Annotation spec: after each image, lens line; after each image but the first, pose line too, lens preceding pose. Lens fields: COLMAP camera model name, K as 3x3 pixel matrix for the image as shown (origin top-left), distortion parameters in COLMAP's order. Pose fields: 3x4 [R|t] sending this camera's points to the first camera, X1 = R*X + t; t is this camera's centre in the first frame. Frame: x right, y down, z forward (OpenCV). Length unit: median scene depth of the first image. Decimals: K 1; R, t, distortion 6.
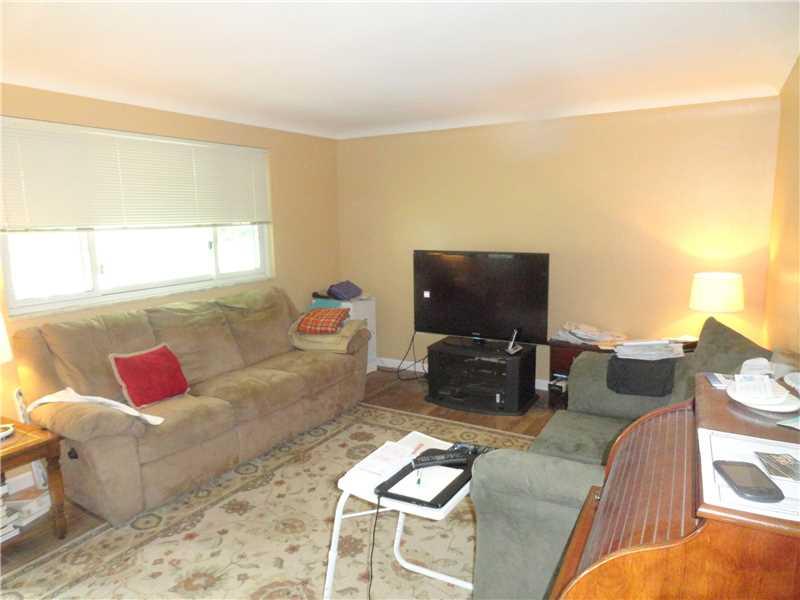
lens RADIAL K [[553.0, 0, 400.8], [0, 553.0, 306.3], [0, 0, 1]] dist [0.002679, -0.002009]
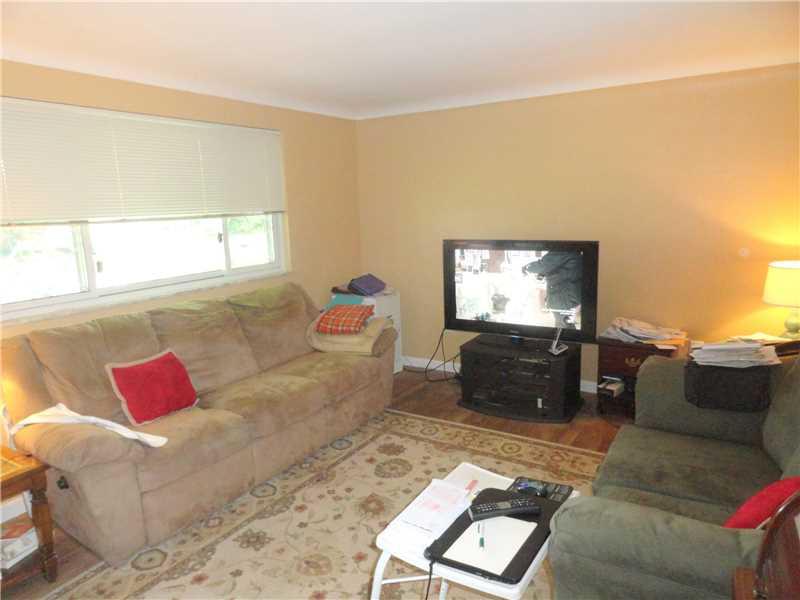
lens RADIAL K [[553.0, 0, 400.8], [0, 553.0, 306.3], [0, 0, 1]] dist [0.002679, -0.002009]
pose [[0.999523, -0.012263, -0.028356, -0.028546], [0.012839, 0.999713, 0.020219, -0.015294], [0.028100, -0.020573, 0.999393, 0.120213]]
